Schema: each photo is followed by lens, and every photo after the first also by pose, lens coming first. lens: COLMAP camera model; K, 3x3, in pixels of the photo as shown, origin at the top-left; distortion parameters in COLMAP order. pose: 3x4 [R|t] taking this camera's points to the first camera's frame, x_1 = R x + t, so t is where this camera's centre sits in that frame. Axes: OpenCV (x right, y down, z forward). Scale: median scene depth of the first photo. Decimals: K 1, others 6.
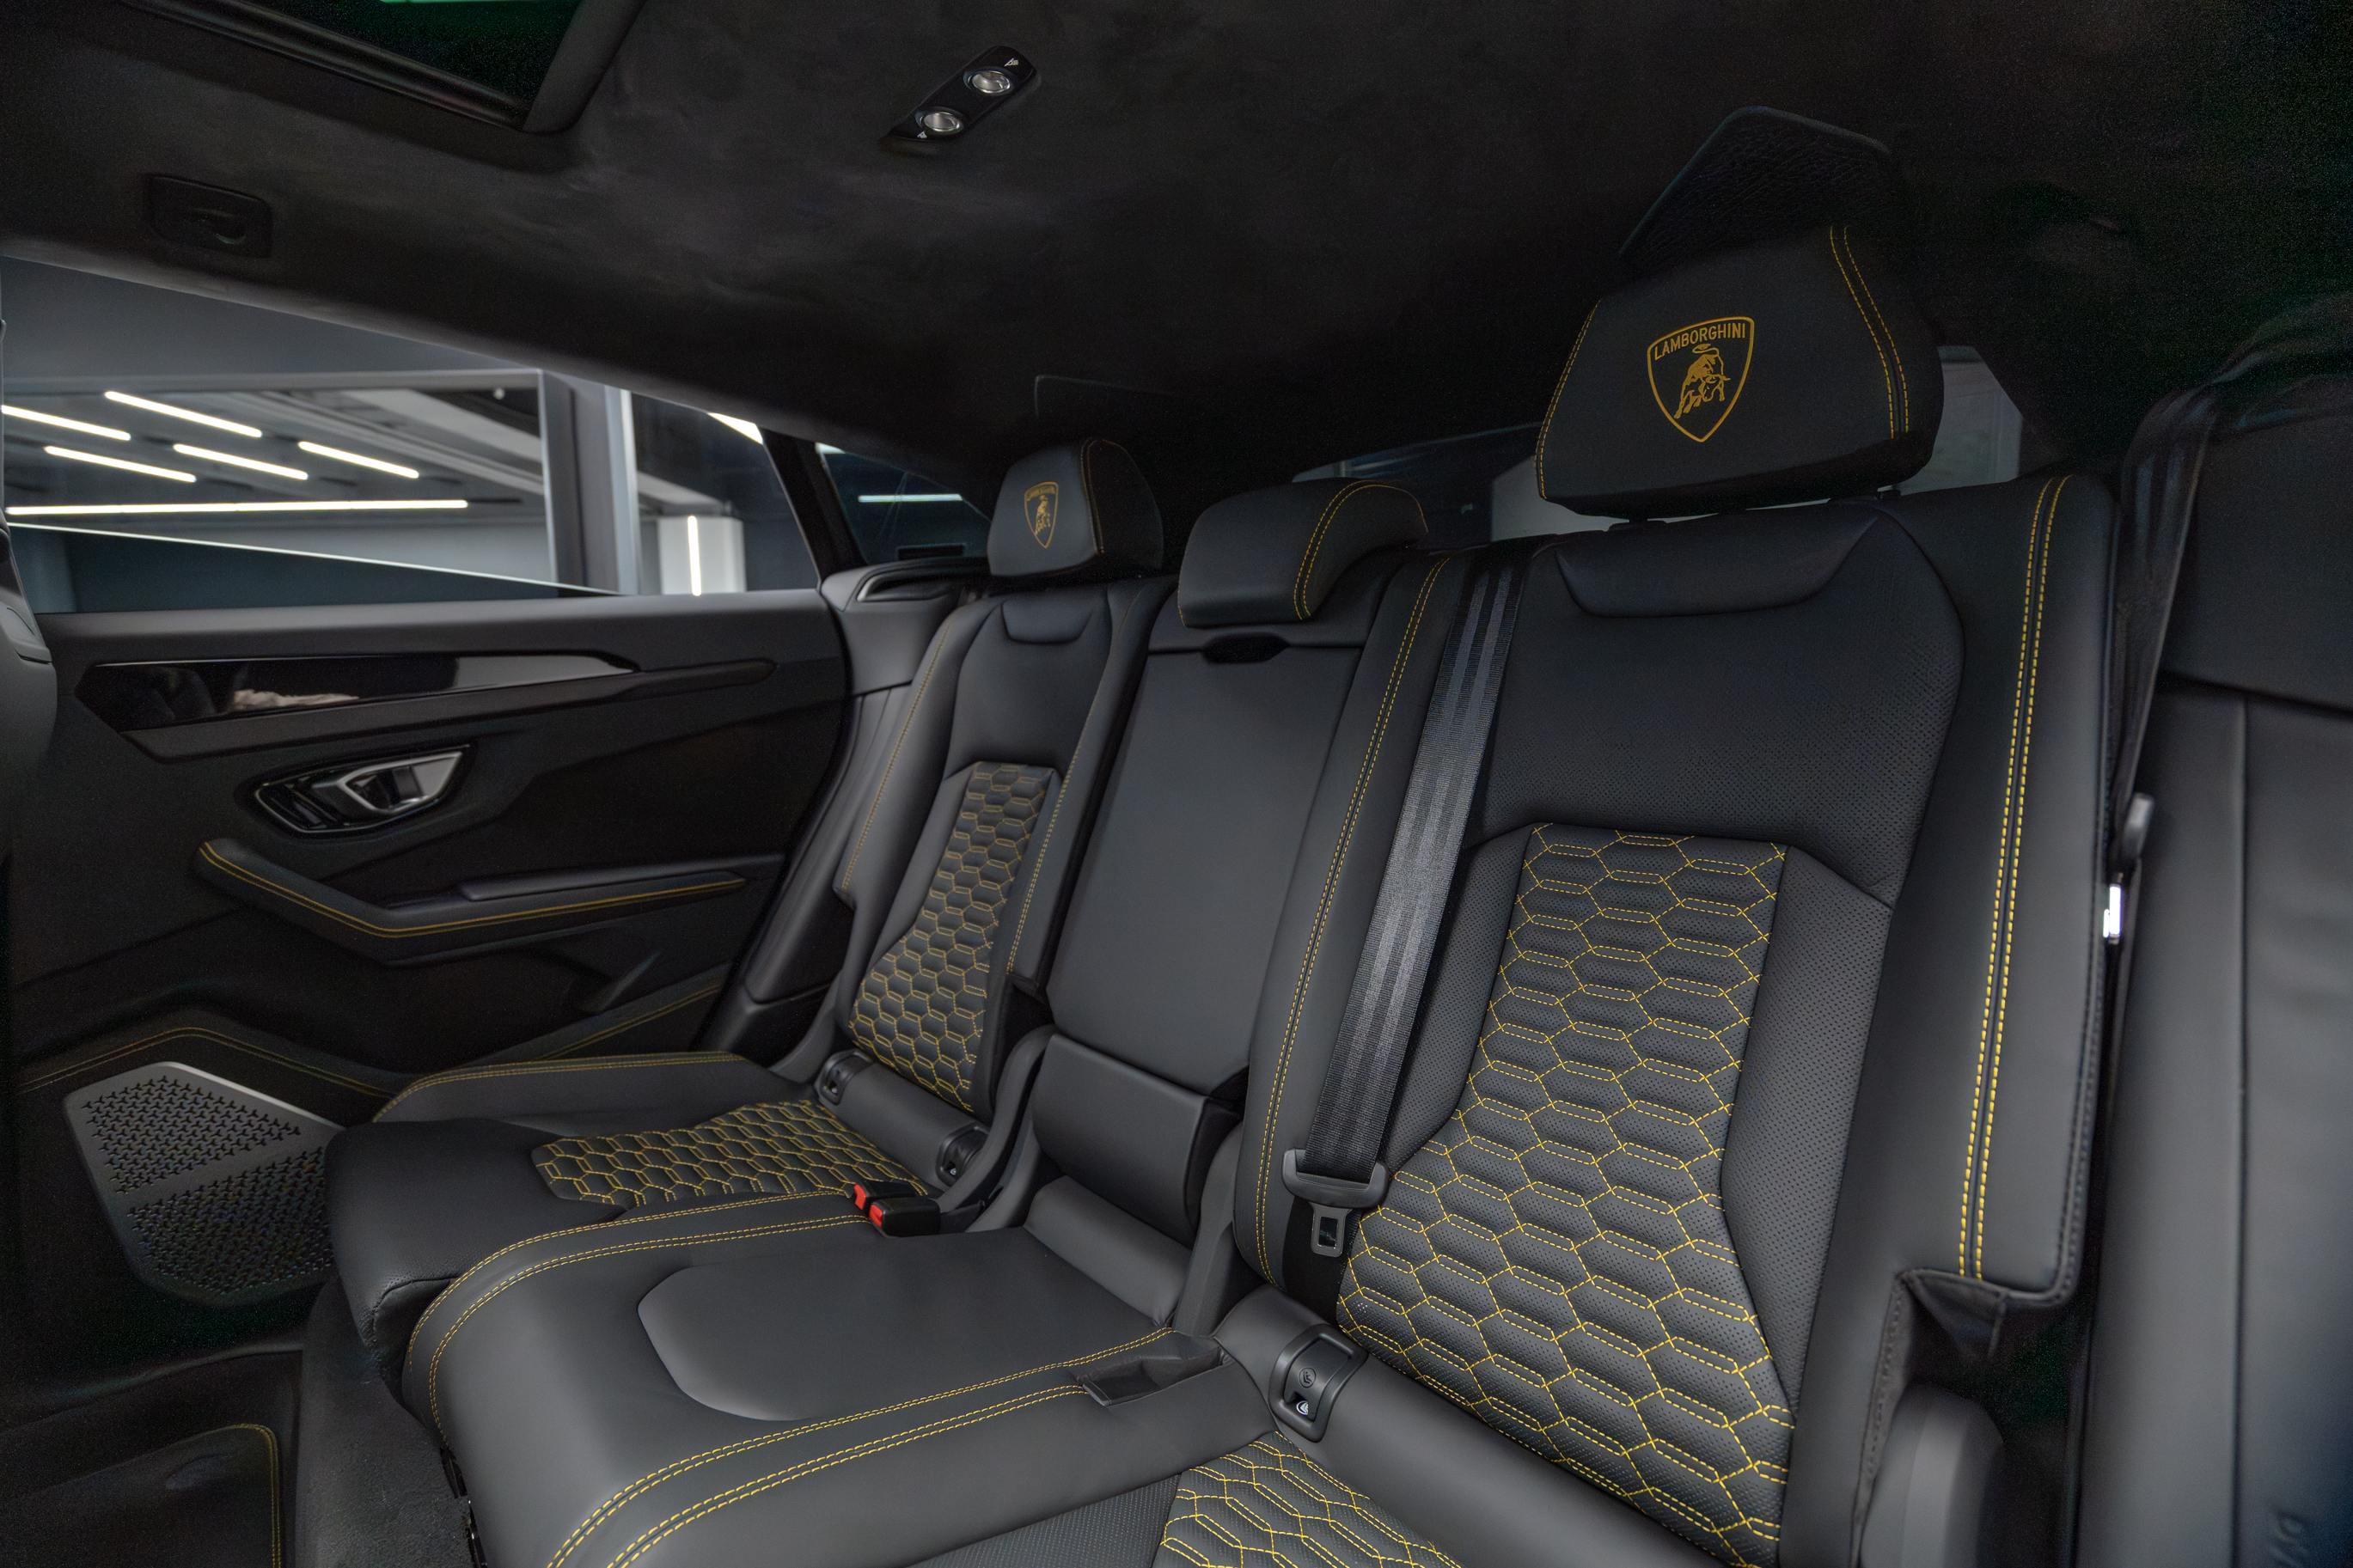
lens RADIAL K [[1087.4, 0, 1175.8], [0, 1087.4, 784.0], [0, 0, 1]] dist [0.001424, 0.000094]
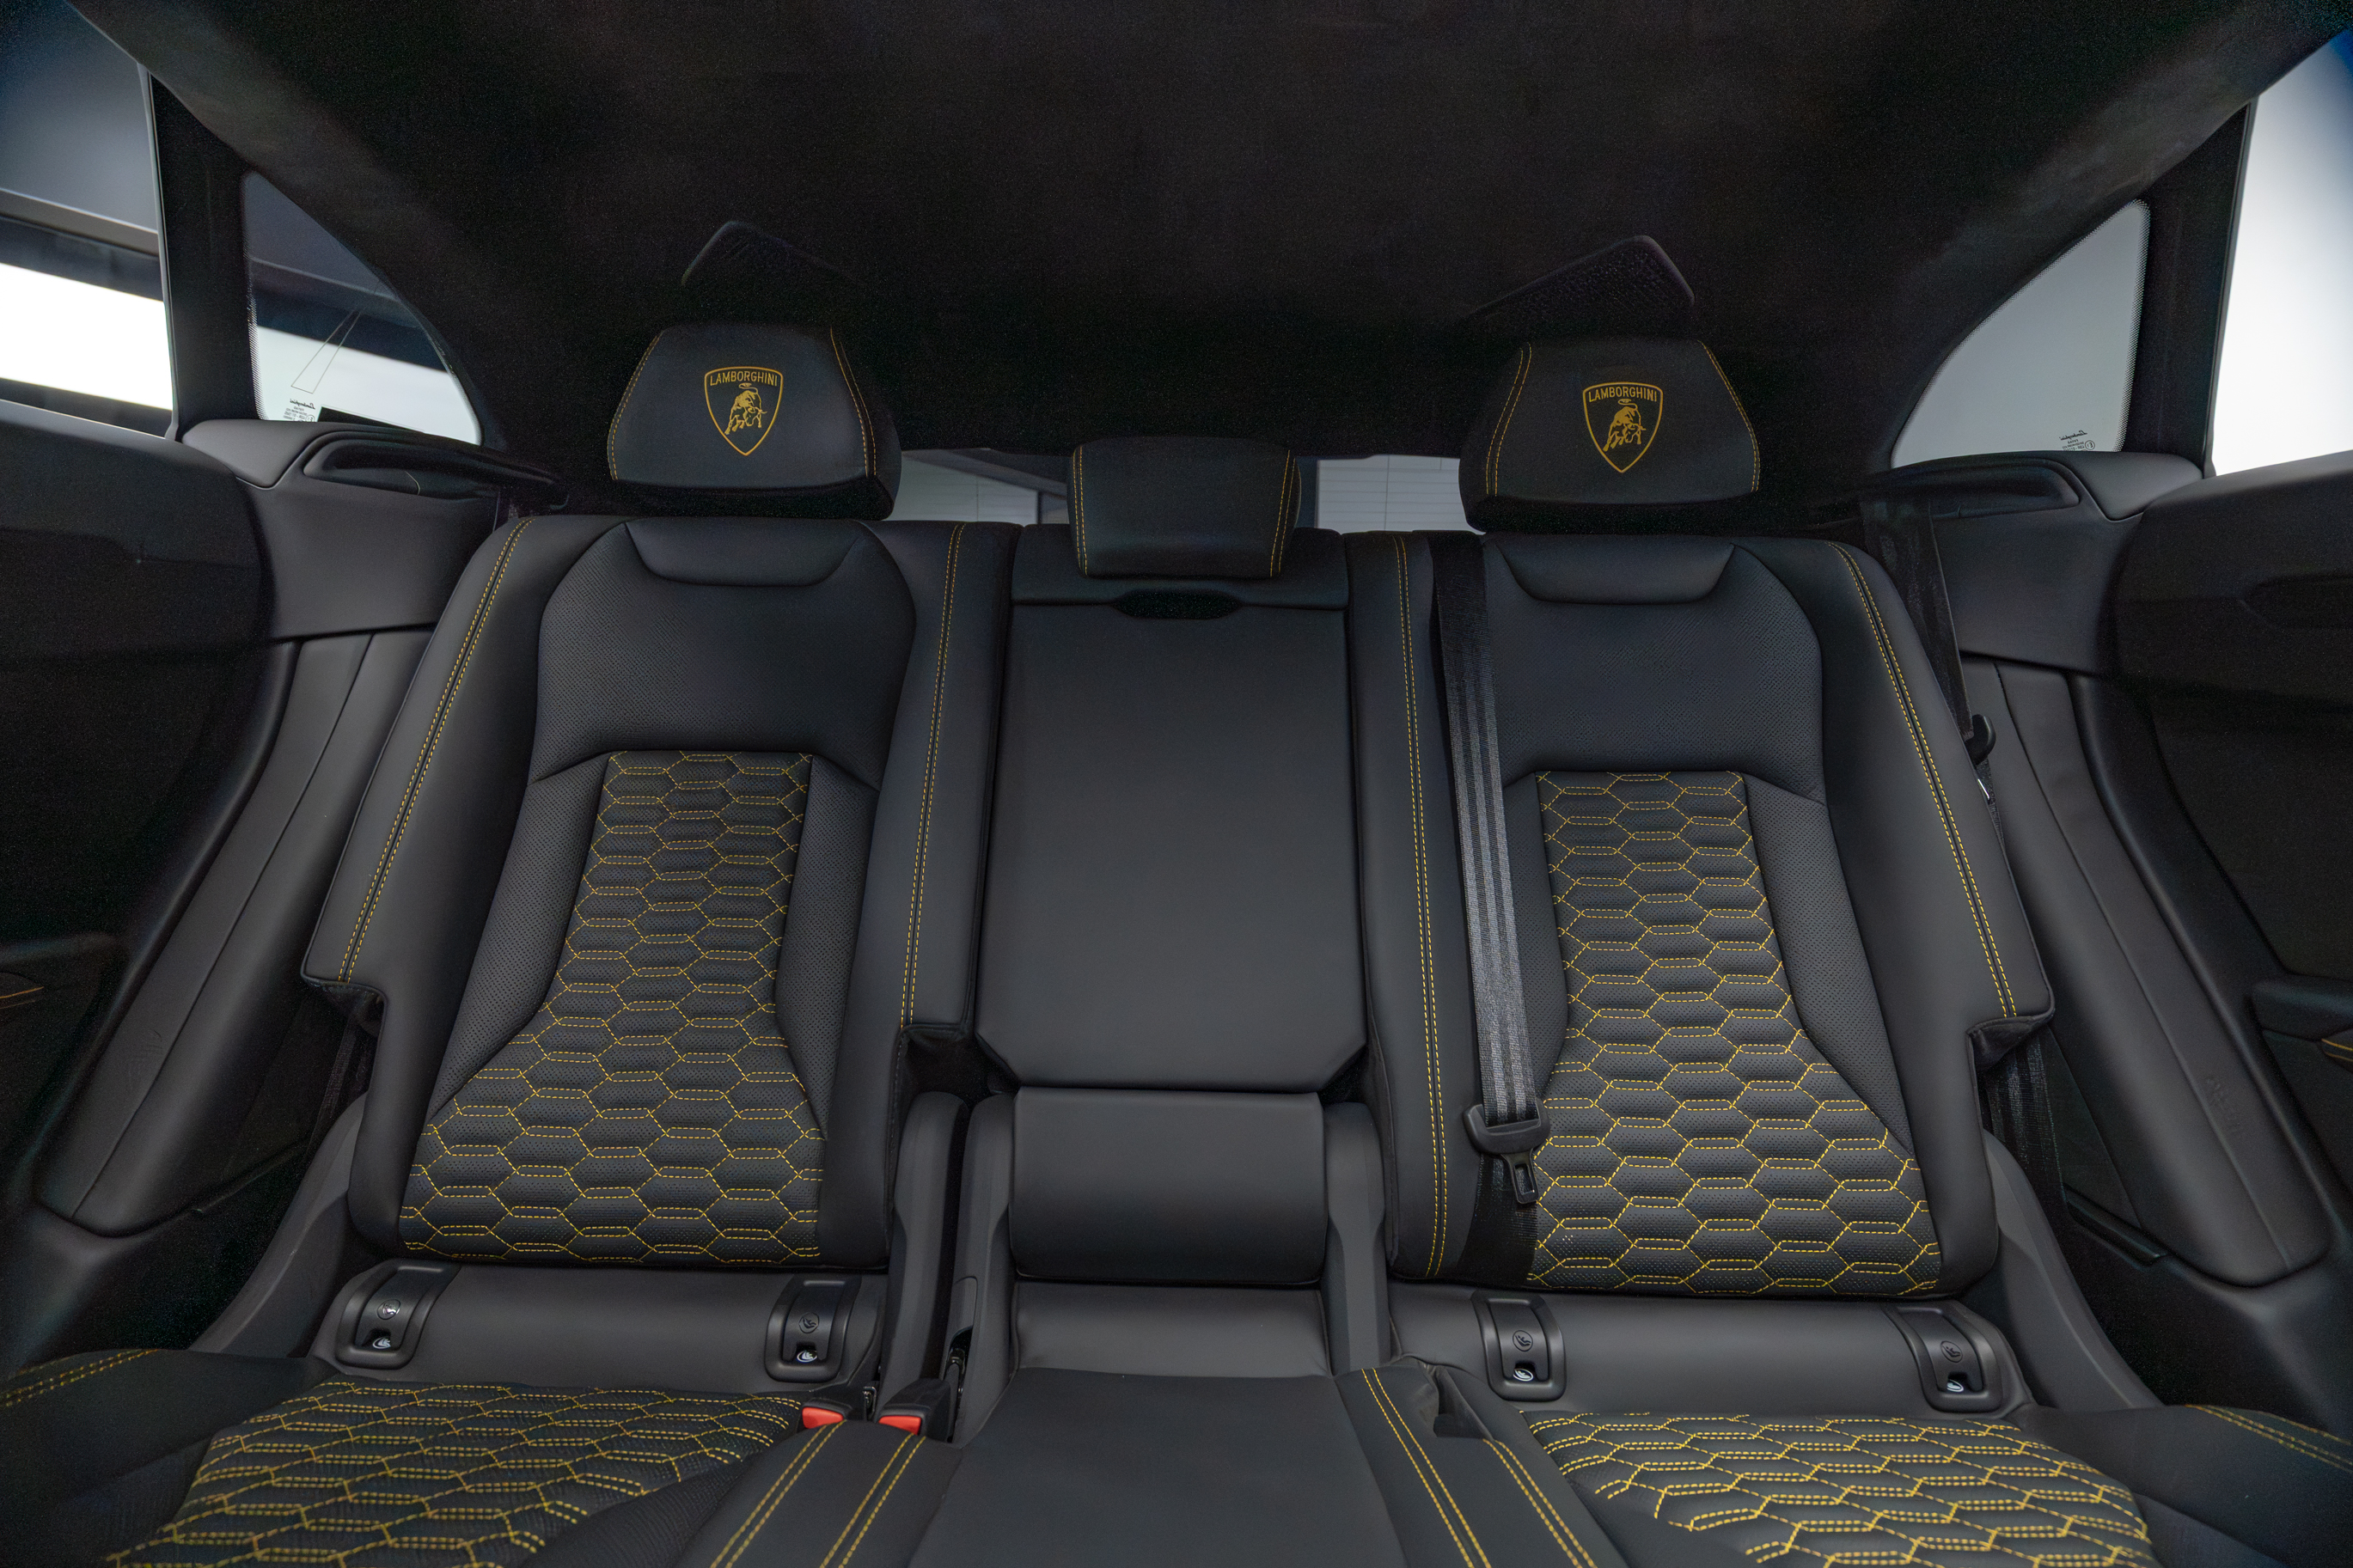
lens RADIAL K [[1087.4, 0, 1175.9], [0, 1087.4, 783.0], [0, 0, 1]] dist [0.001424, 0.000094]
pose [[0.655043, 0.015367, 0.755435, -0.609517], [0.054790, 0.996195, -0.067773, 0.081511], [-0.753602, 0.085785, 0.651709, 0.429411]]
